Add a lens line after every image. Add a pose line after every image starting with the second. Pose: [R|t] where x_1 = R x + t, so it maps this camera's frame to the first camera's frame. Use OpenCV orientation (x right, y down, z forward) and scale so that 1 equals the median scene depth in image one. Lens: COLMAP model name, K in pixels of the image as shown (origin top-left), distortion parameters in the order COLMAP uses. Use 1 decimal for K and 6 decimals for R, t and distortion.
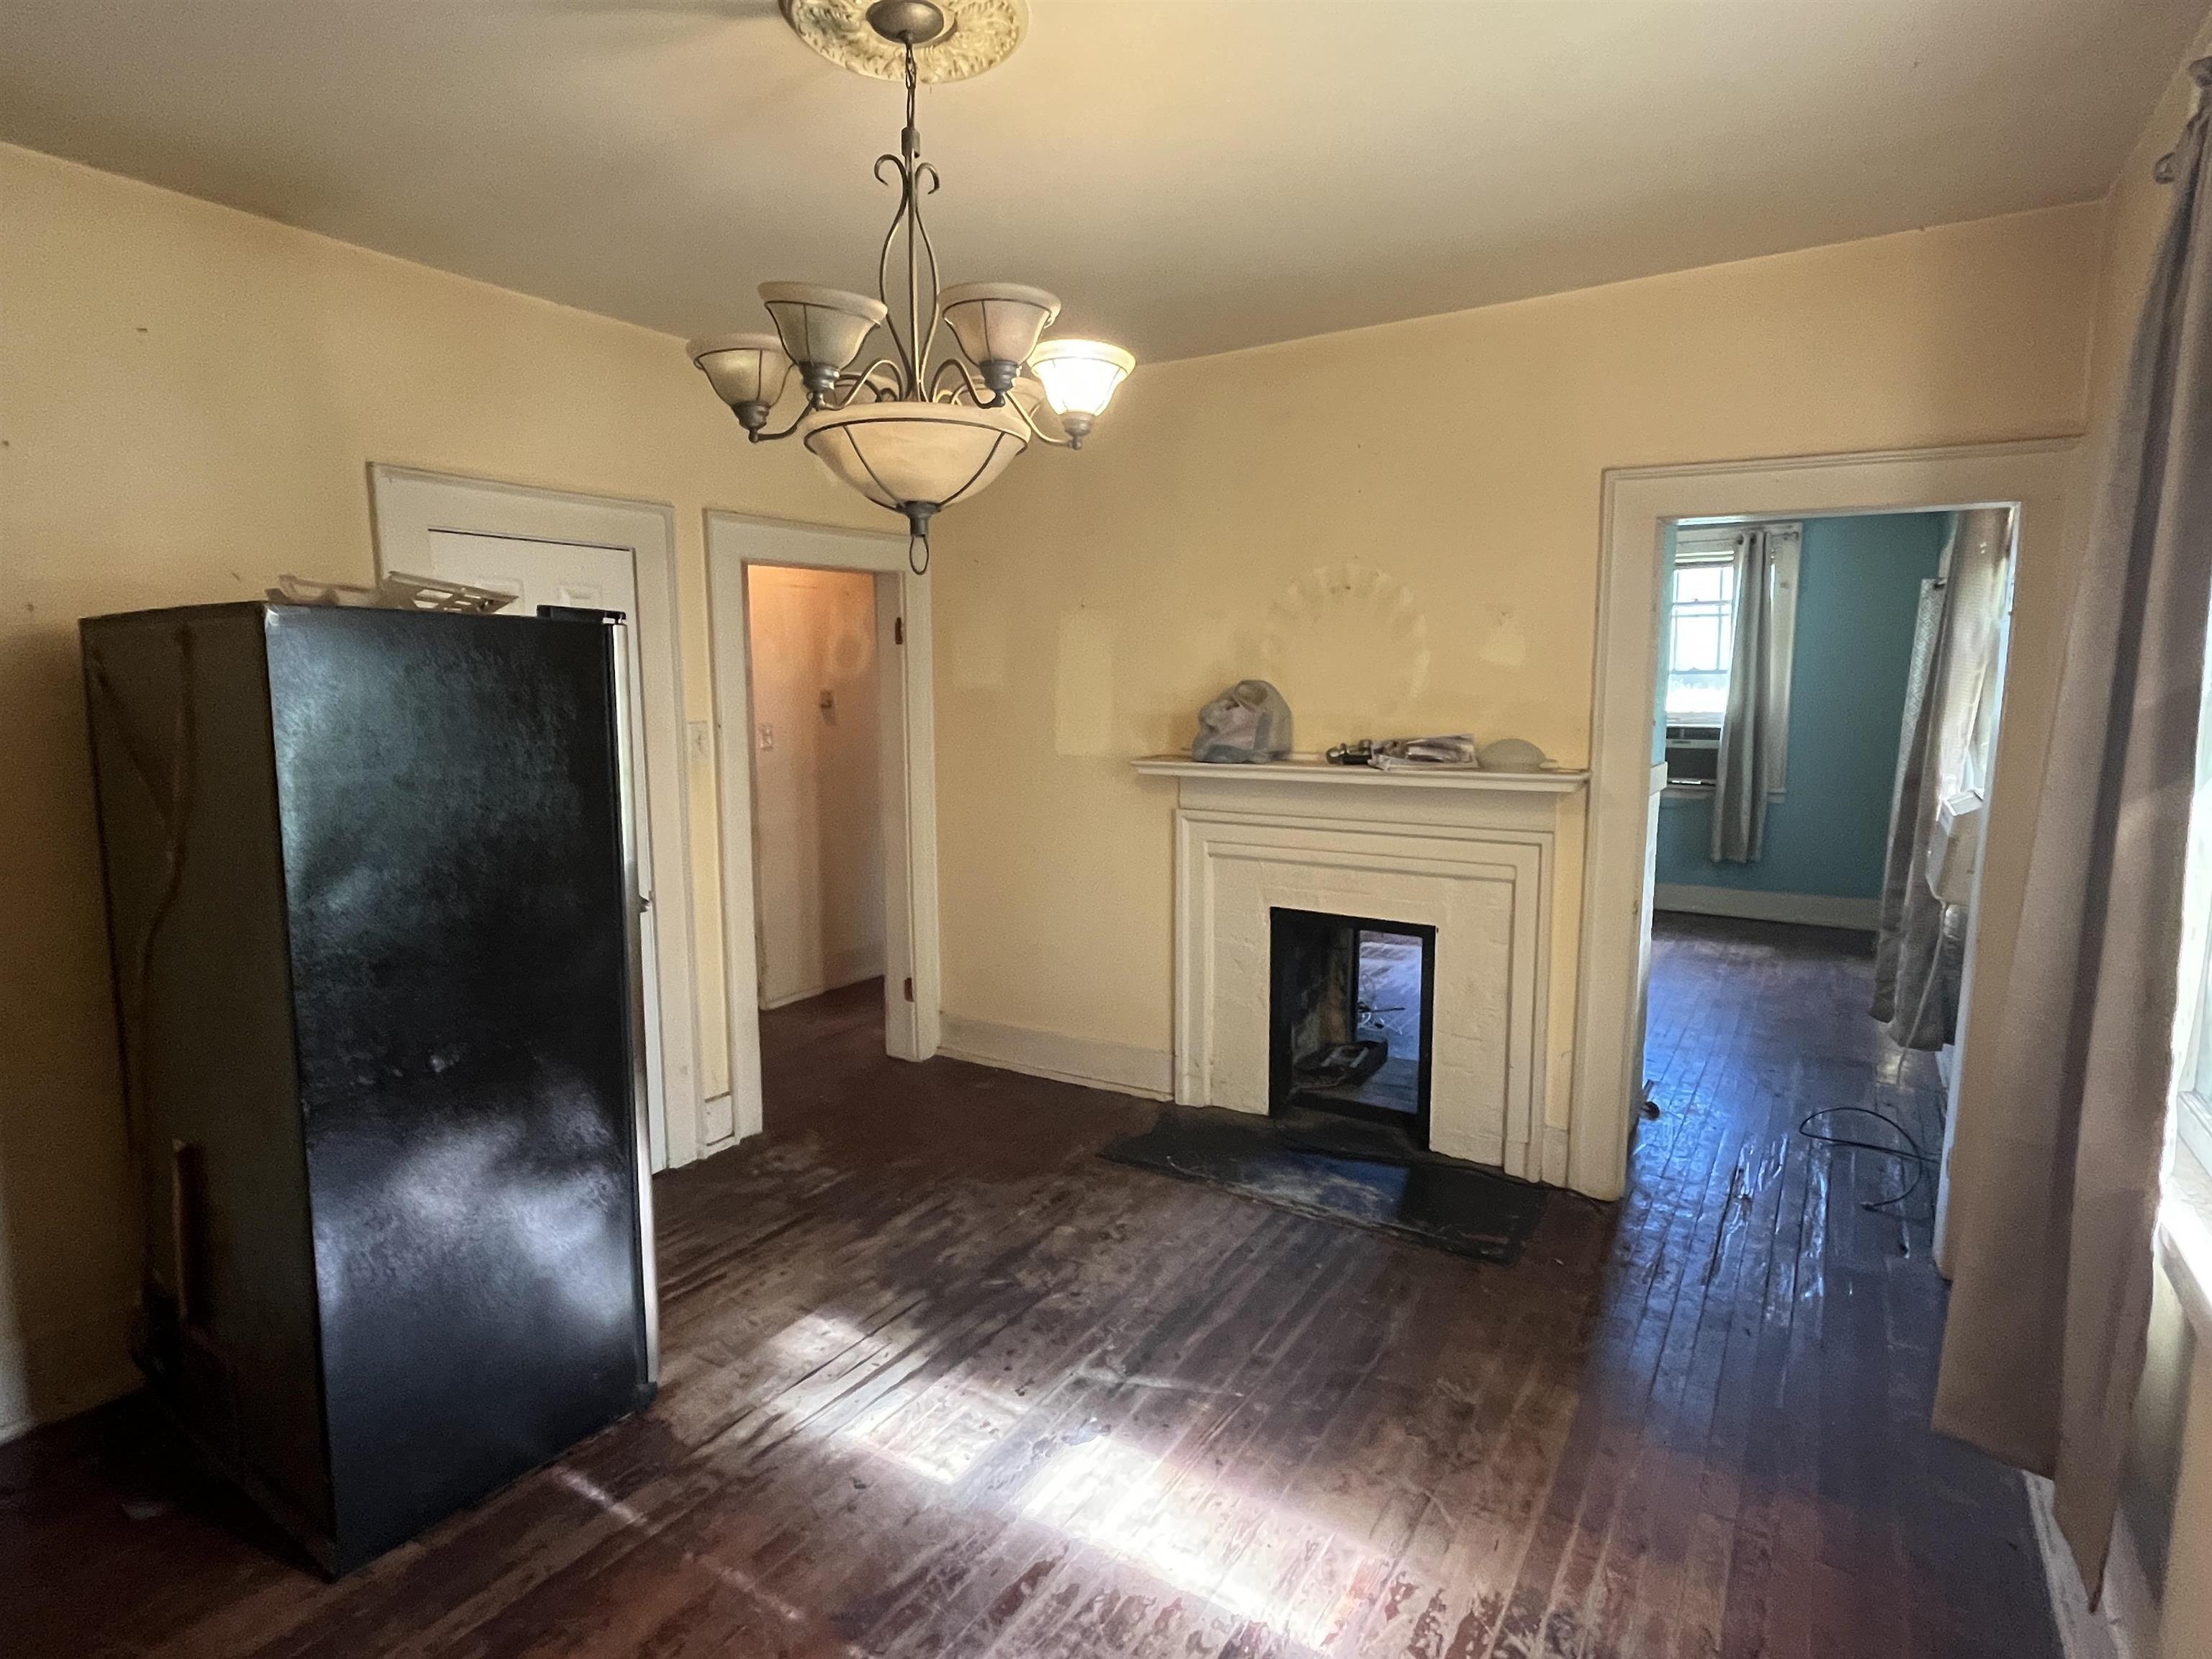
lens RADIAL K [[1102.3, 0, 1110.8], [0, 1102.3, 825.5], [0, 0, 1]] dist [0.005176, -0.000167]
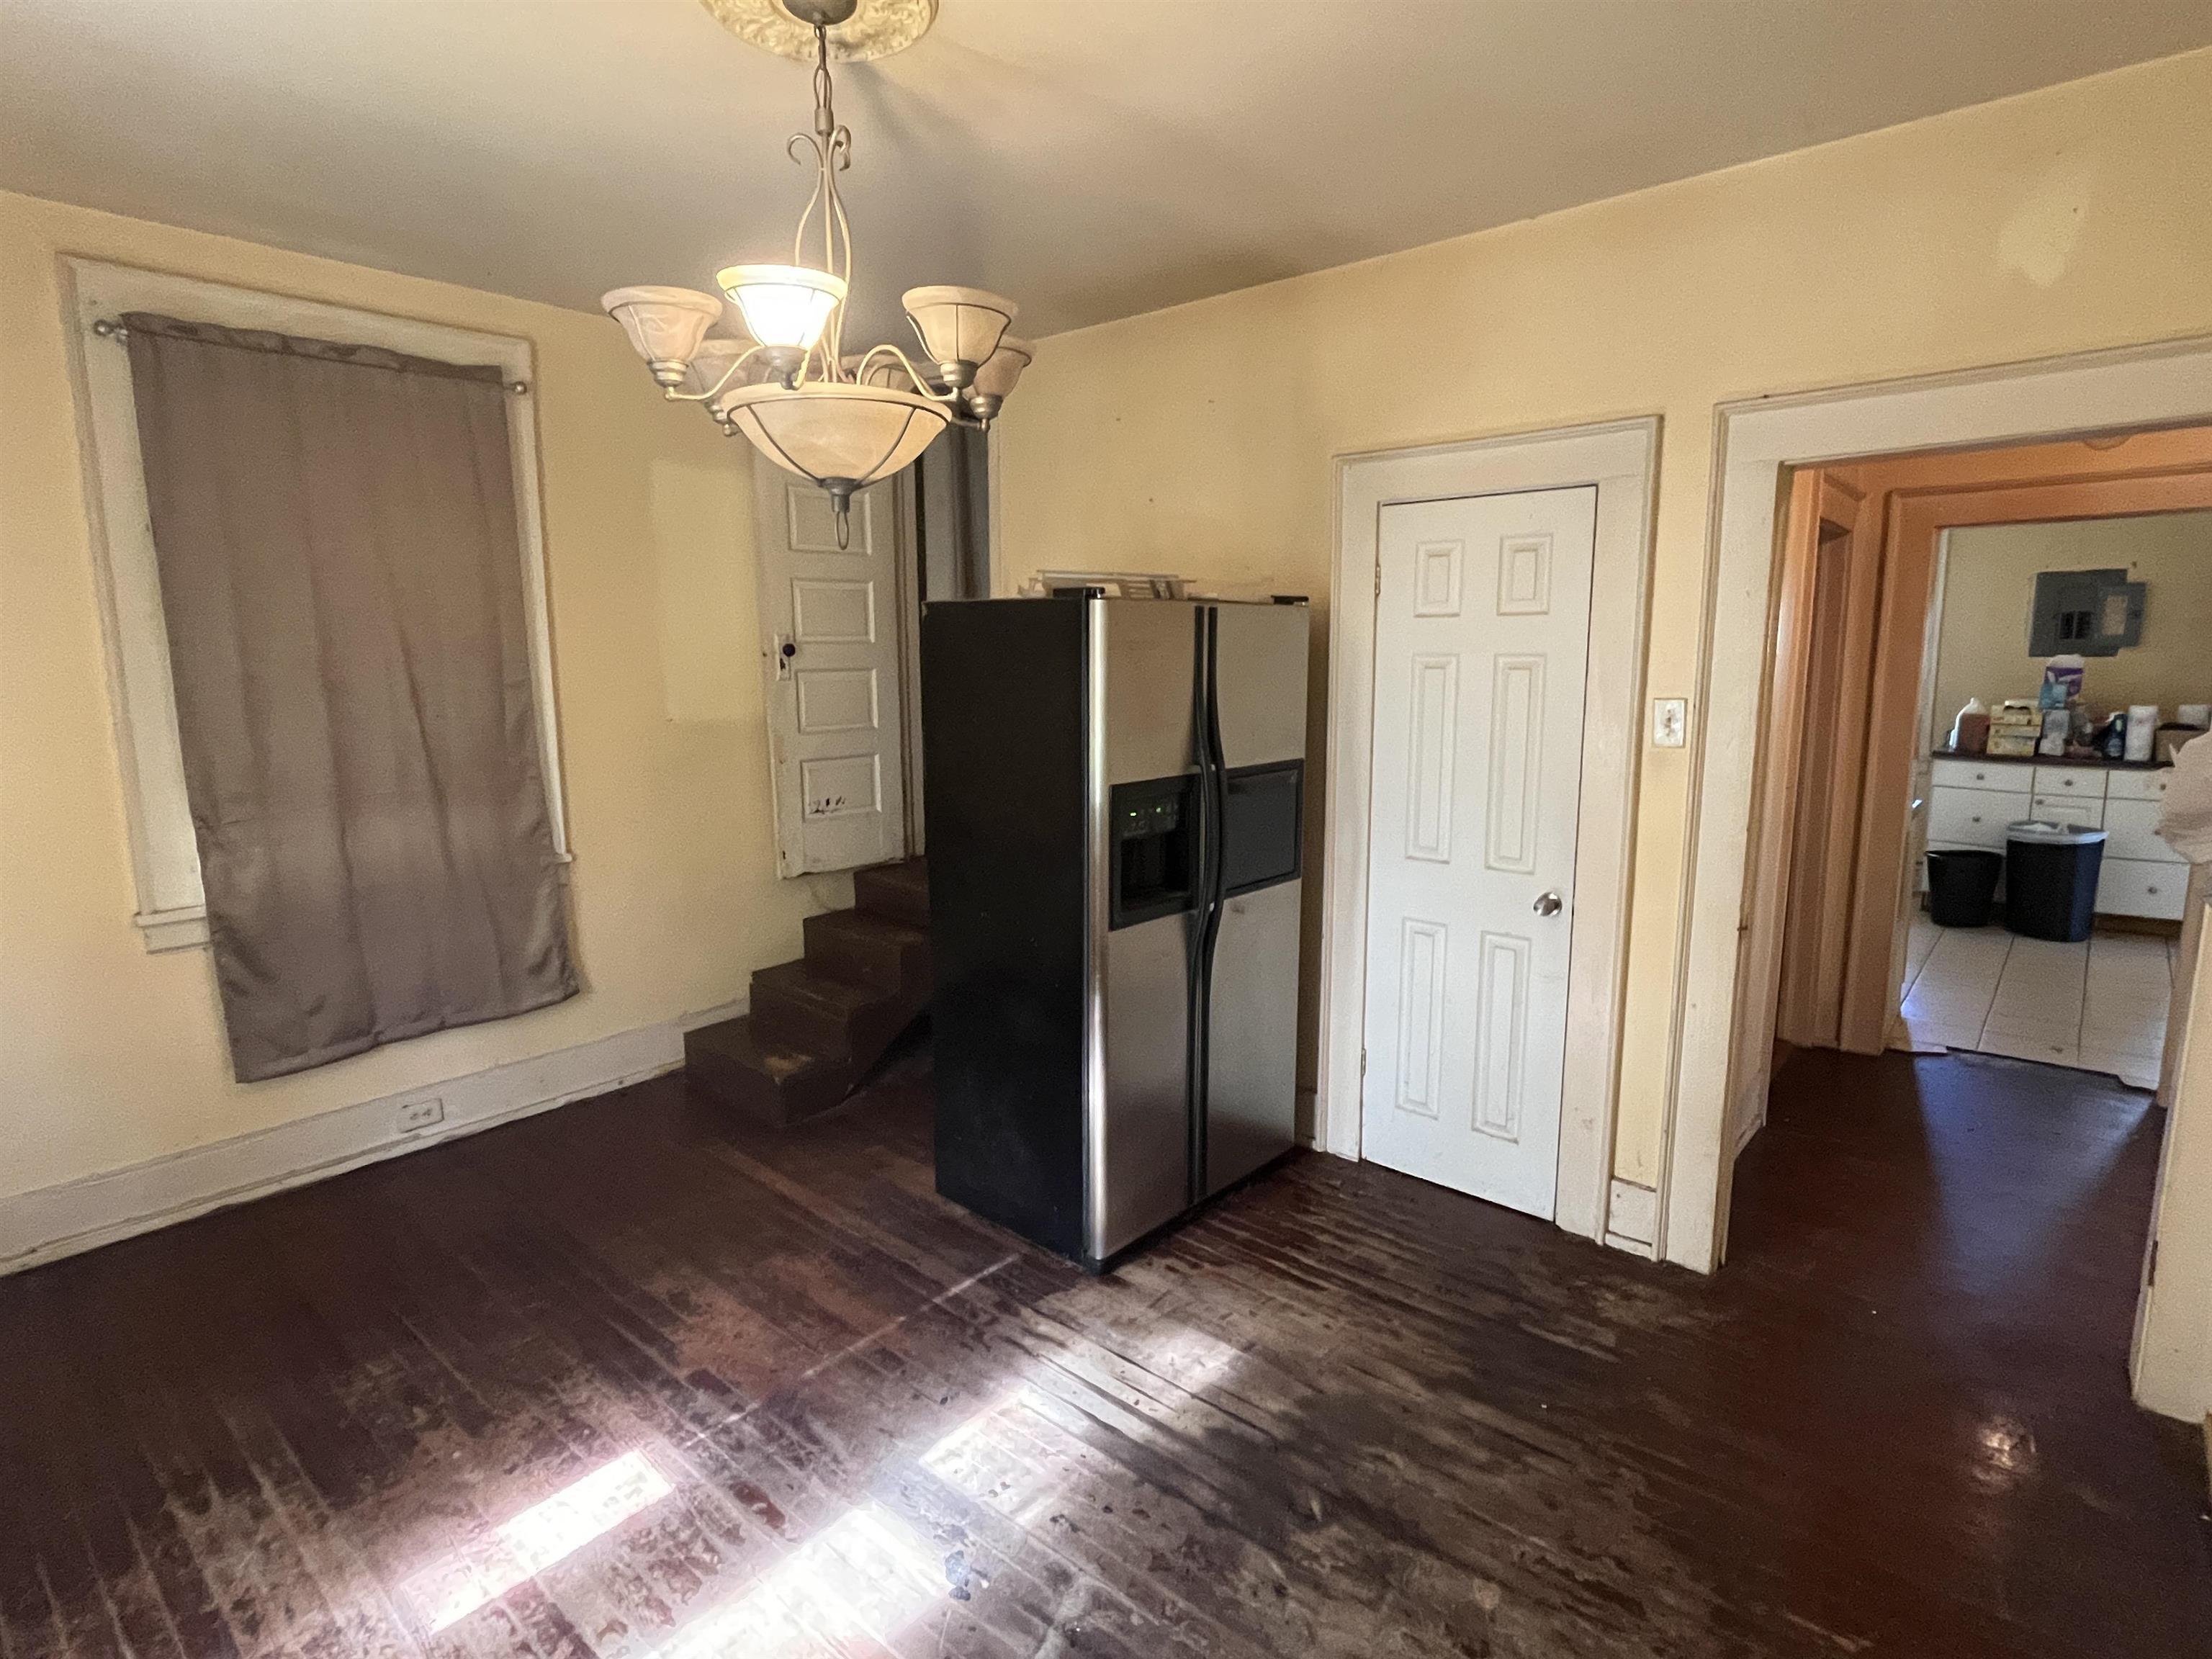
lens RADIAL K [[1102.3, 0, 1114.9], [0, 1102.3, 809.8], [0, 0, 1]] dist [0.005176, -0.000167]
pose [[-0.108742, 0.153301, -0.982178, 0.633541], [-0.120074, 0.978777, 0.166064, -0.158167], [0.986791, 0.135992, -0.088026, 0.996846]]
